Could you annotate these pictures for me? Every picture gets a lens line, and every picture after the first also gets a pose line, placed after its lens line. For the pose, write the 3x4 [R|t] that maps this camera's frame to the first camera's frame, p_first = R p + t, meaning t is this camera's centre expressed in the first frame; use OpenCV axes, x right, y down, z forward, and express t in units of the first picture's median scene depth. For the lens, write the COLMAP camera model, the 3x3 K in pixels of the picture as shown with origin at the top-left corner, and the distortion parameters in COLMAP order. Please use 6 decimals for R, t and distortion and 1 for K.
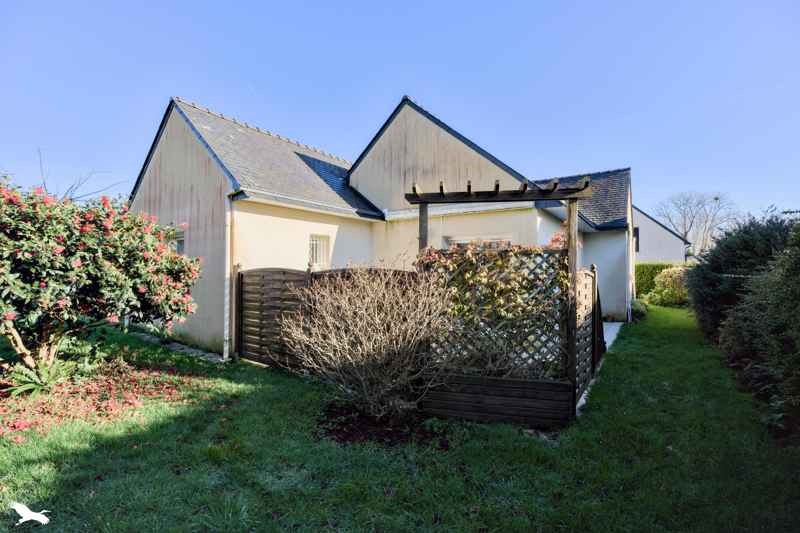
lens RADIAL K [[359.7, 0, 400.0], [0, 359.7, 266.5], [0, 0, 1]] dist [-0.001662, 0.000124]
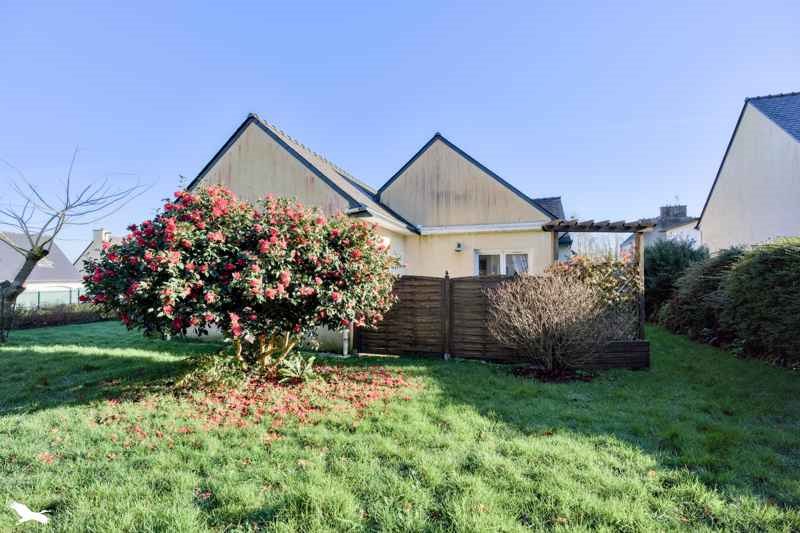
lens RADIAL K [[359.7, 0, 400.0], [0, 359.7, 266.5], [0, 0, 1]] dist [-0.001662, 0.000124]
pose [[0.950070, -0.005984, 0.311981, -0.498317], [0.010192, 0.999878, -0.011858, -0.009986], [-0.311872, 0.014445, 0.950014, -0.112553]]
